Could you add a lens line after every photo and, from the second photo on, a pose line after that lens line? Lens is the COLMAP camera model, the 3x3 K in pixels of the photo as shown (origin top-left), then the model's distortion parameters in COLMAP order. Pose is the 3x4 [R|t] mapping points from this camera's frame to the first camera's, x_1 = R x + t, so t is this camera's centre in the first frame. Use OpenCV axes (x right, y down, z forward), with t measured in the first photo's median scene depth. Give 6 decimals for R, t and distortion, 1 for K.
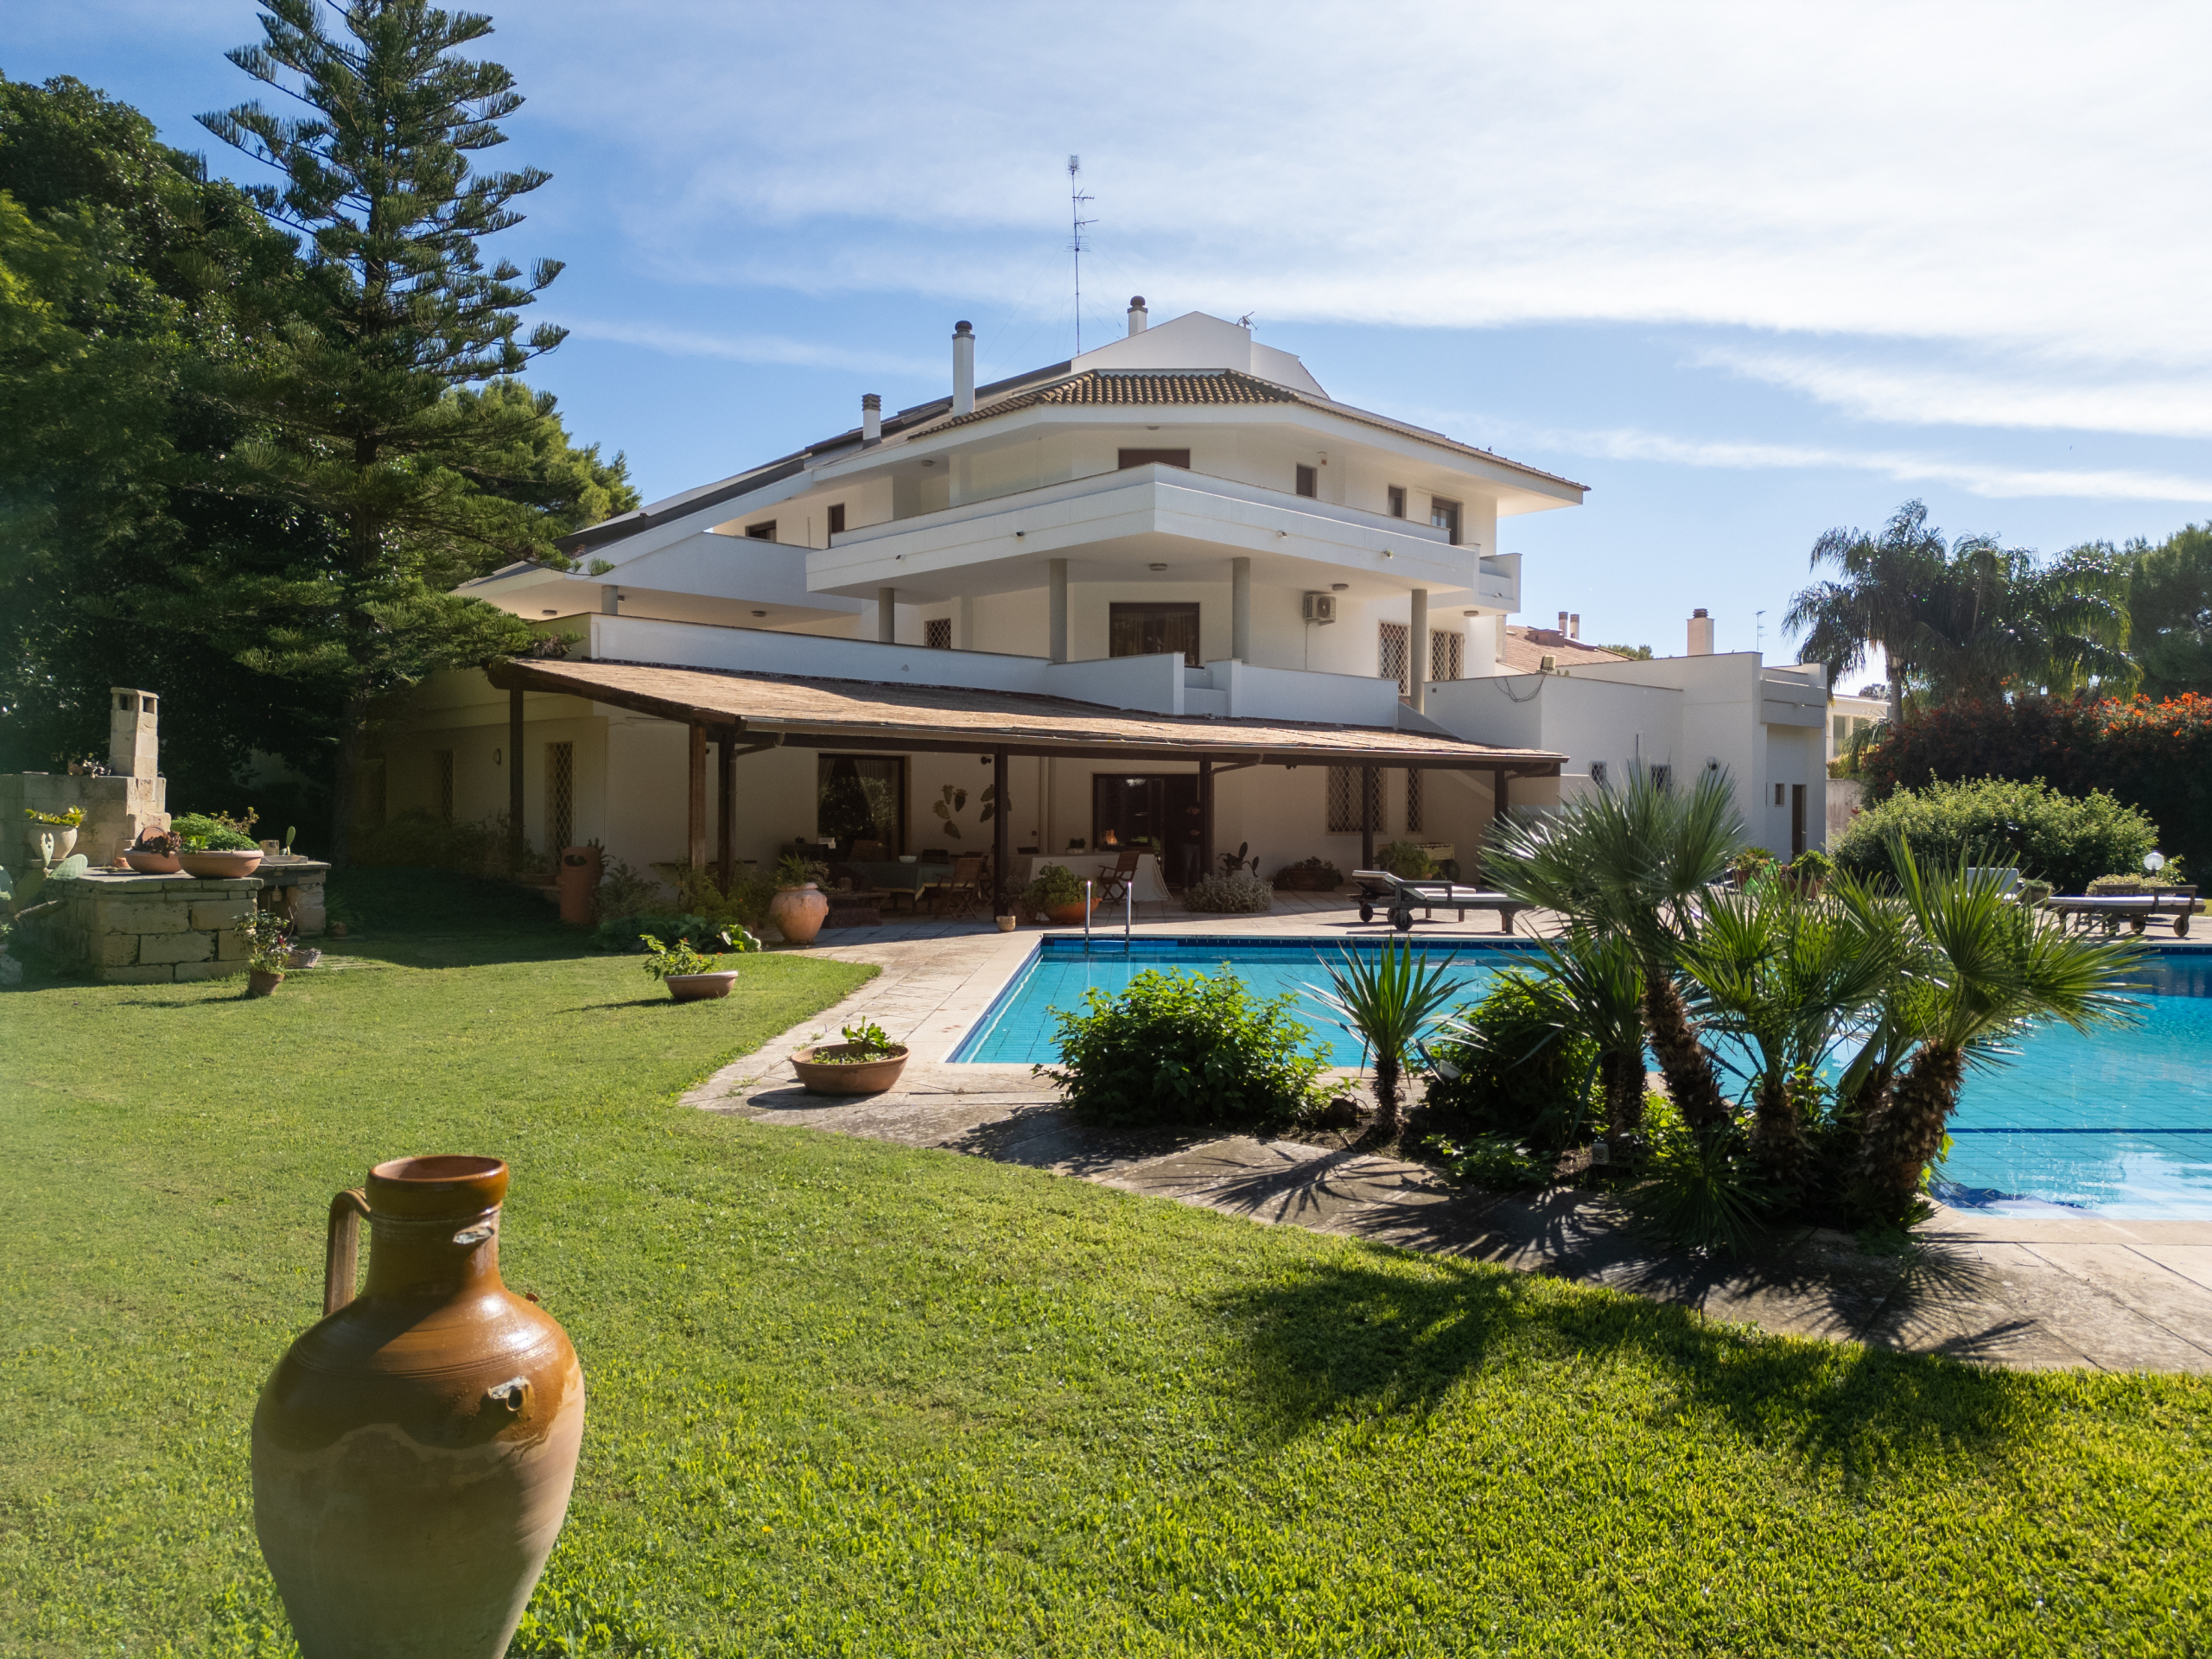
lens RADIAL K [[1543.8, 0, 1112.7], [0, 1543.8, 831.5], [0, 0, 1]] dist [0.093665, -0.101928]
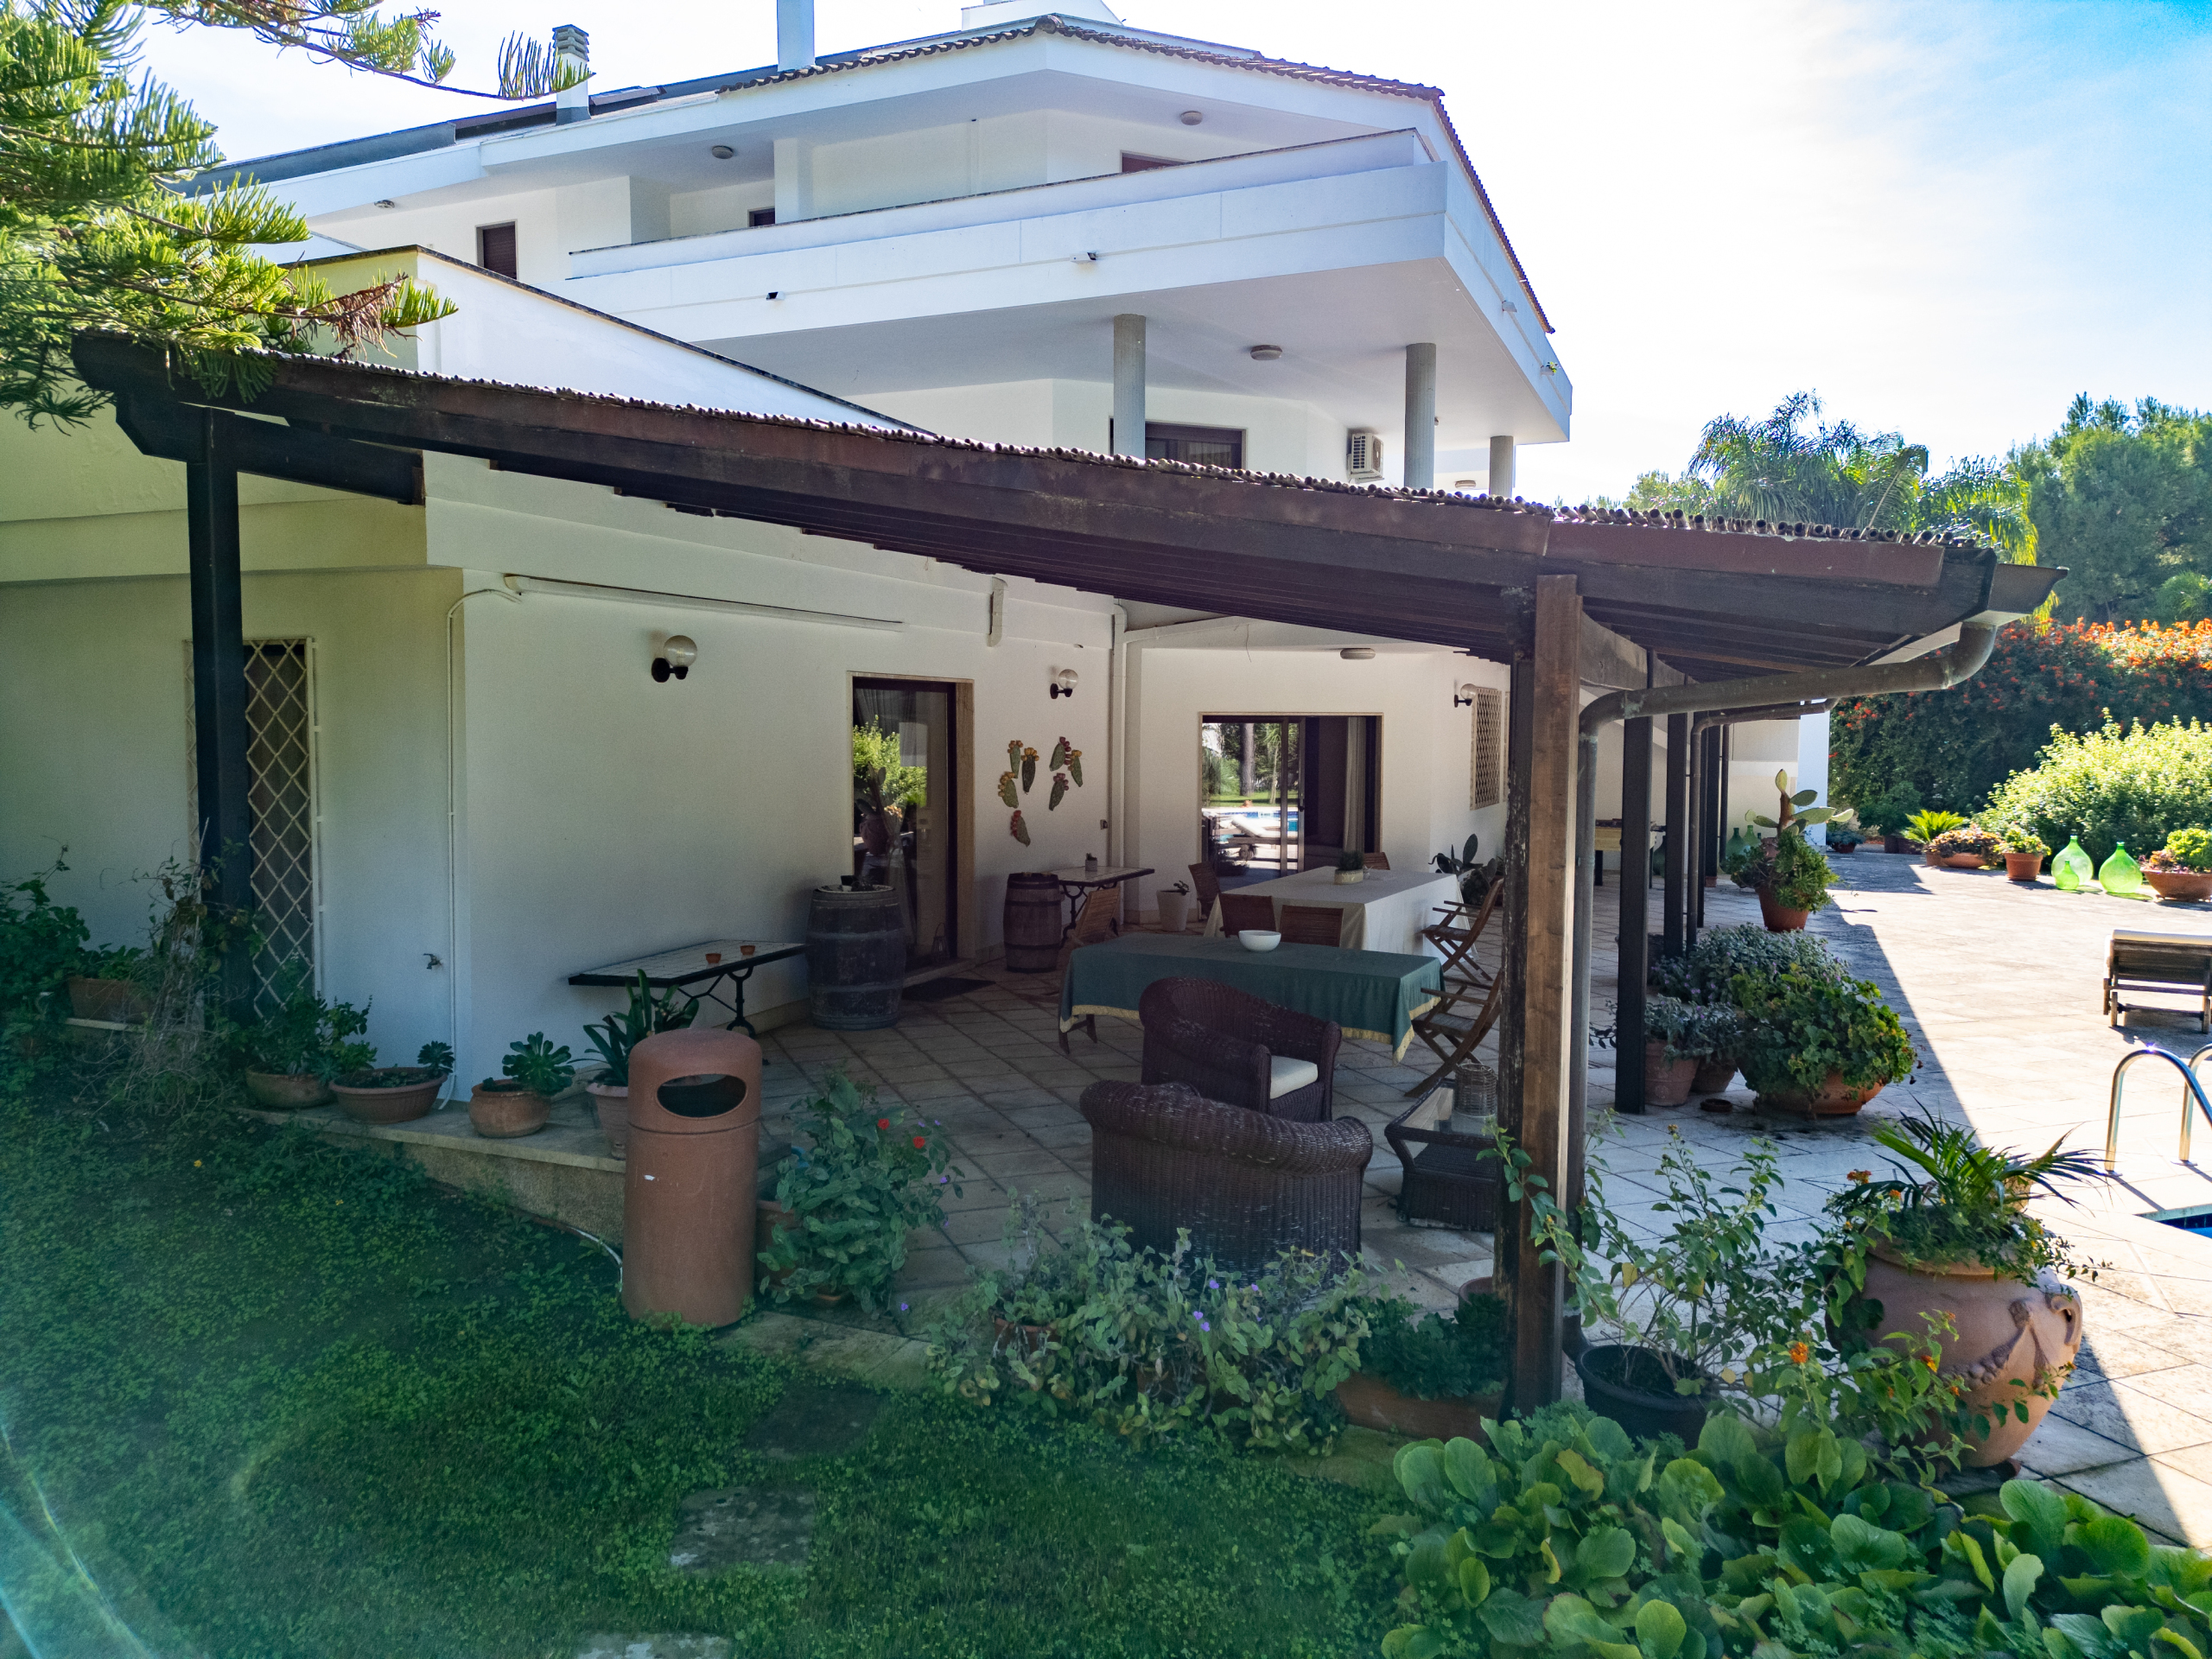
lens RADIAL K [[1545.8, 0, 1106.7], [0, 1545.8, 819.4], [0, 0, 1]] dist [0.092818, -0.099429]
pose [[0.923630, -0.023242, 0.382579, -0.240541], [0.004130, 0.998705, 0.050703, -0.026349], [-0.383262, -0.045251, 0.922531, 0.459250]]
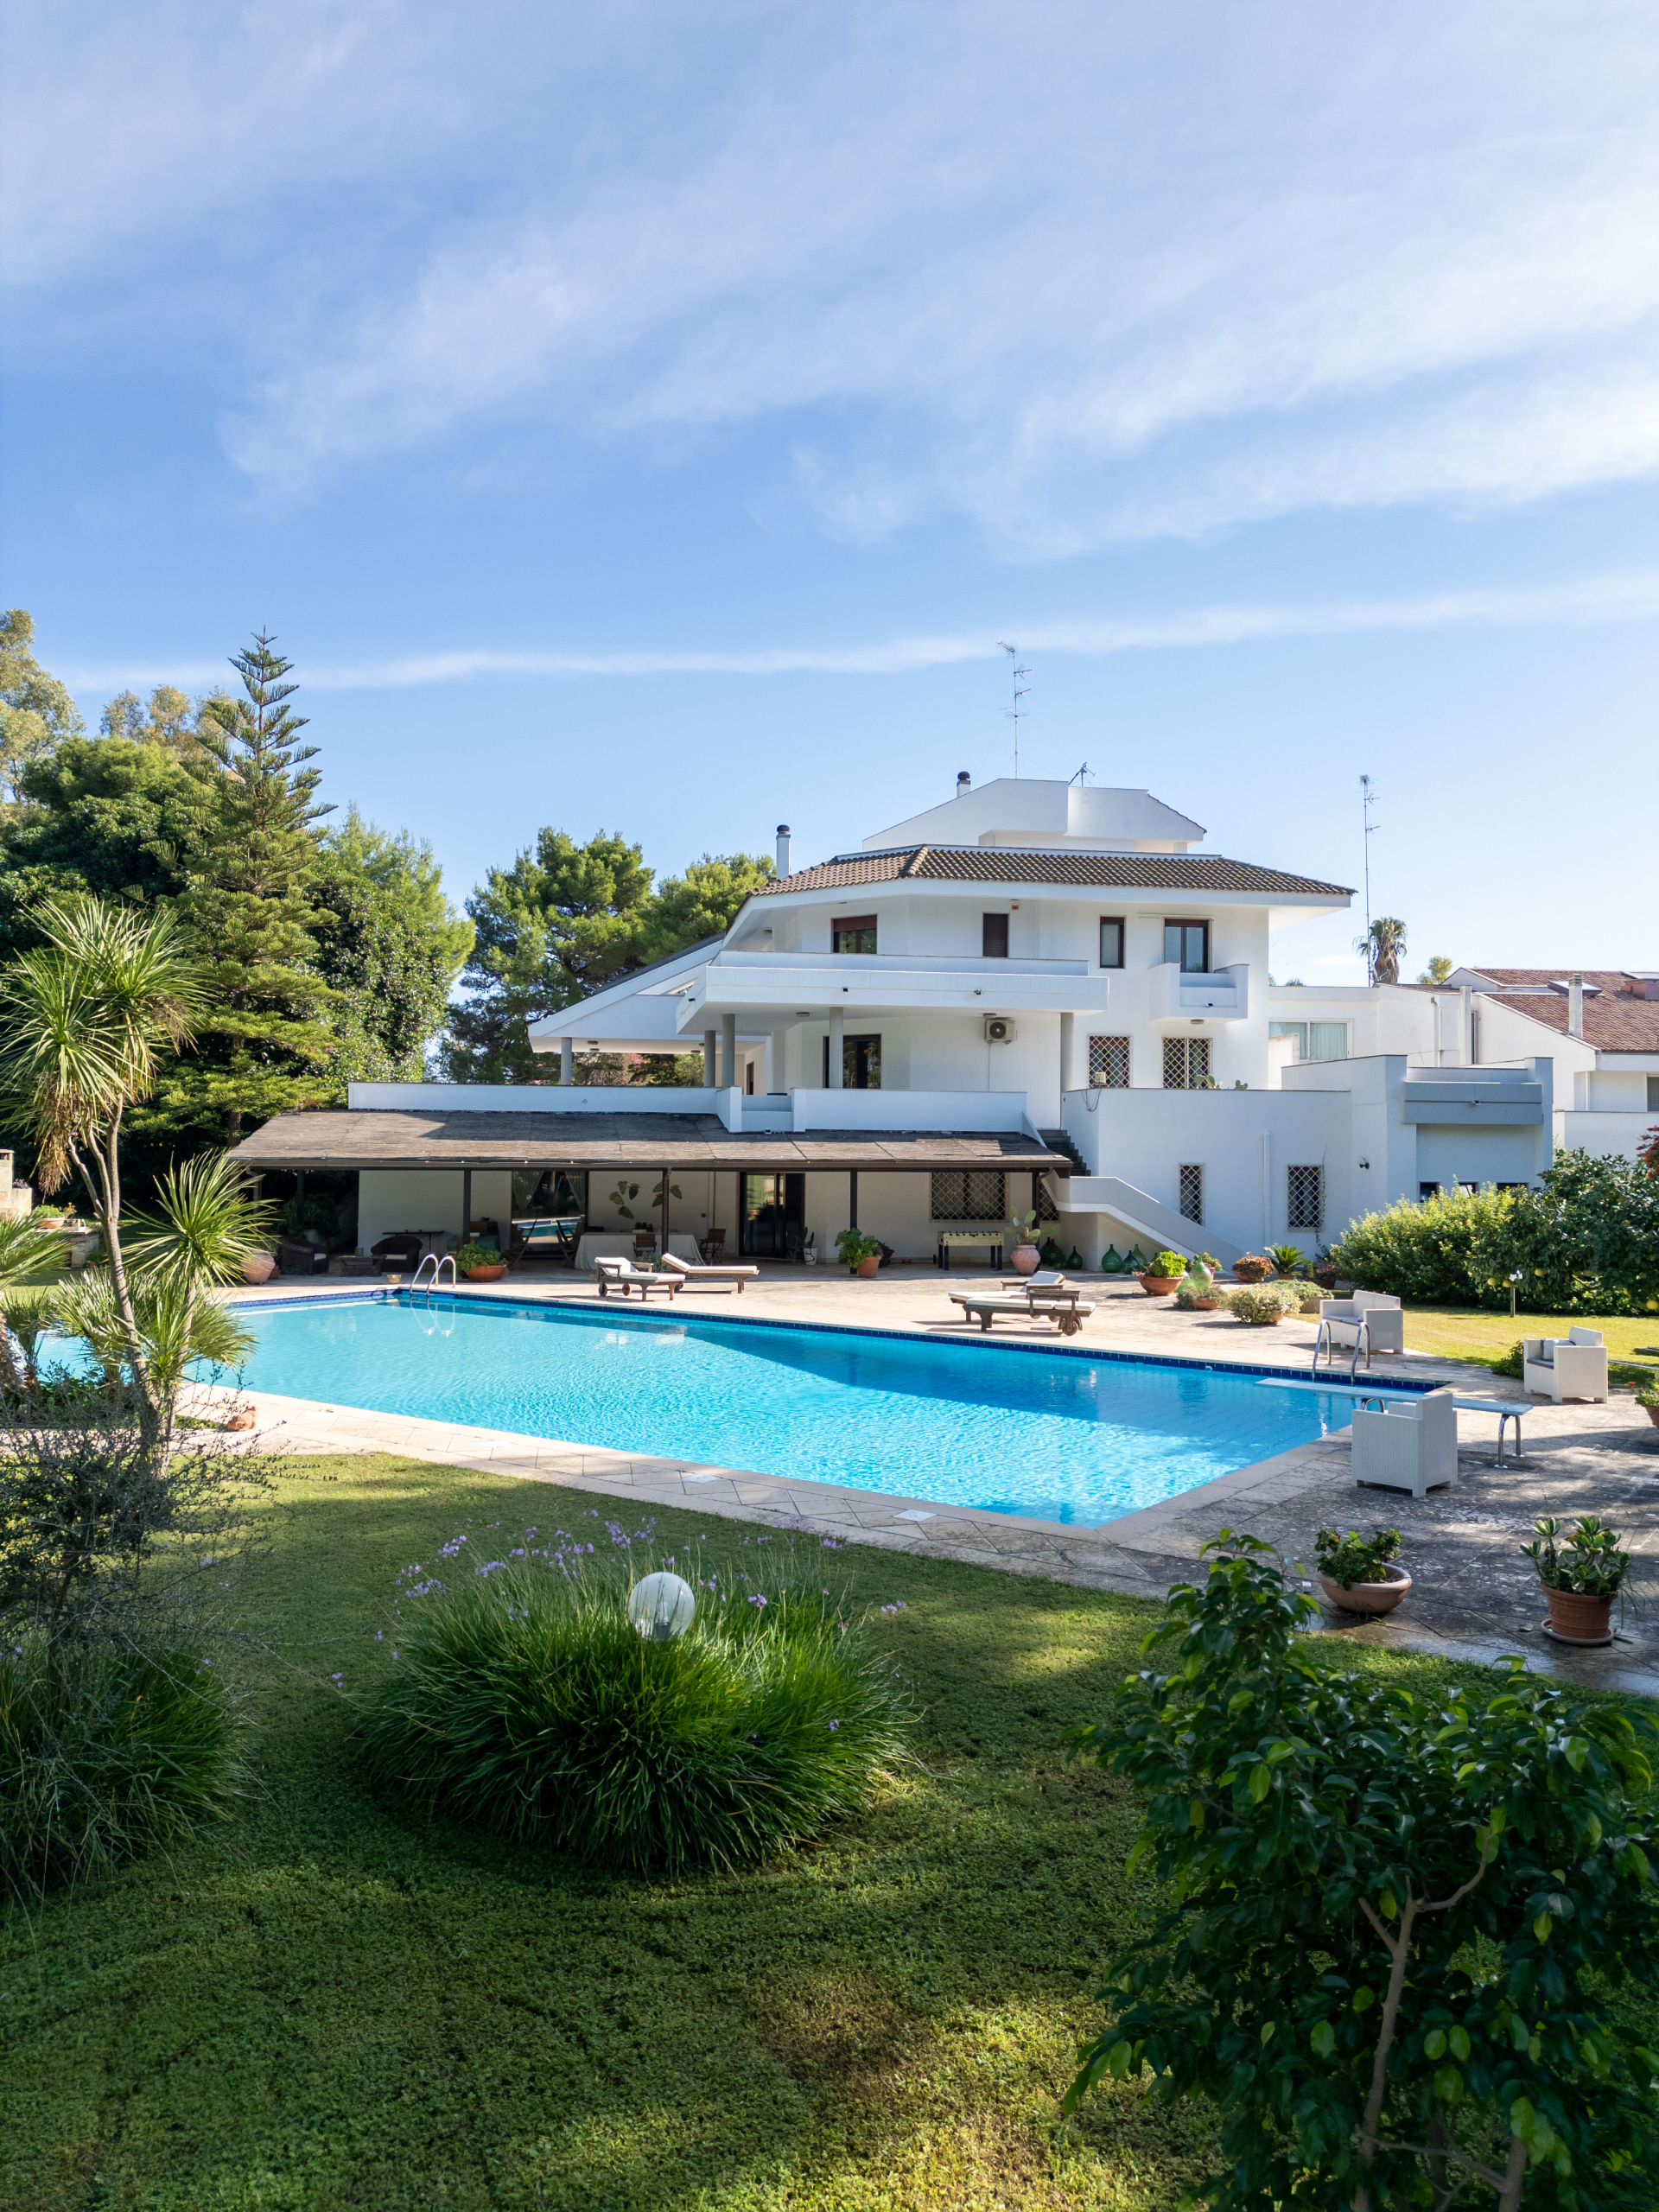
lens RADIAL K [[1545.8, 0, 829.5], [0, 1545.8, 1106.0], [0, 0, 1]] dist [0.092818, -0.099429]
pose [[0.821261, -0.010510, -0.570456, 0.761298], [-0.015098, 0.999080, -0.040143, -0.039010], [0.570353, 0.041580, 0.820346, -0.056243]]
